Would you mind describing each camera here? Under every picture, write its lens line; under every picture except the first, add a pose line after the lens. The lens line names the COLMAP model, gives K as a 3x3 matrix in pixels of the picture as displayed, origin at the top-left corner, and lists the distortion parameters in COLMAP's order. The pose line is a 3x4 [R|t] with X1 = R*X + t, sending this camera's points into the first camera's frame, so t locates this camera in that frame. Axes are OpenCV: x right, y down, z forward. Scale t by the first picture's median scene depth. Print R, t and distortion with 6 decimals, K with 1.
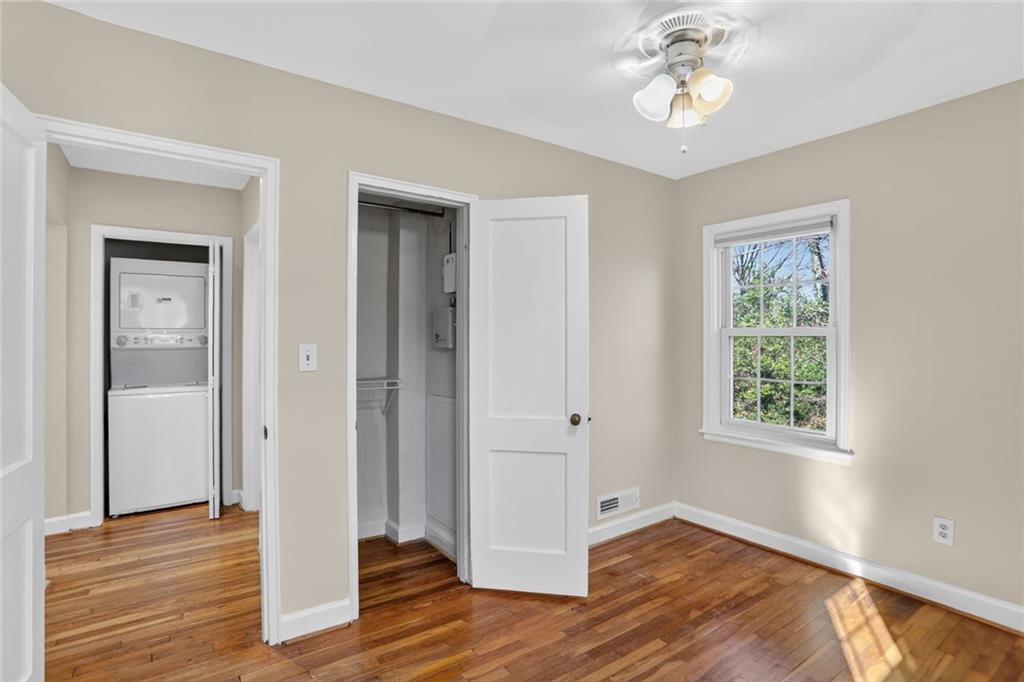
lens RADIAL K [[510.0, 0, 518.7], [0, 510.0, 343.2], [0, 0, 1]] dist [-0.074696, 0.029336]
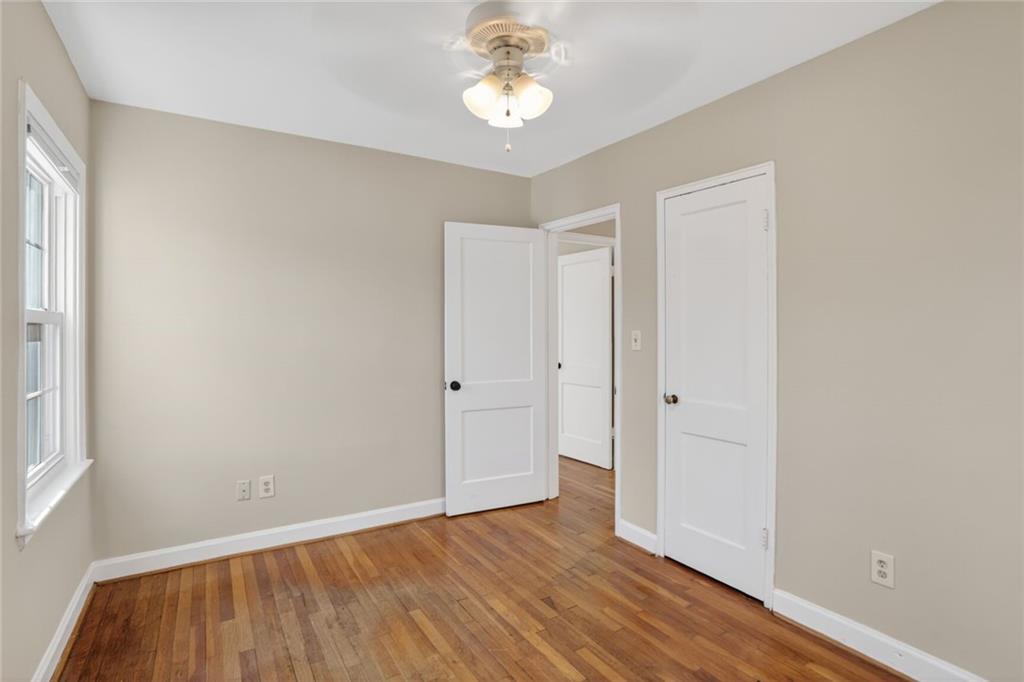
lens RADIAL K [[510.0, 0, 487.7], [0, 510.0, 325.8], [0, 0, 1]] dist [-0.074696, 0.029336]
pose [[-0.103248, -0.001902, -0.994654, 1.031708], [-0.002692, 0.999995, -0.001633, -0.007865], [0.994652, 0.002509, -0.103253, 0.772783]]
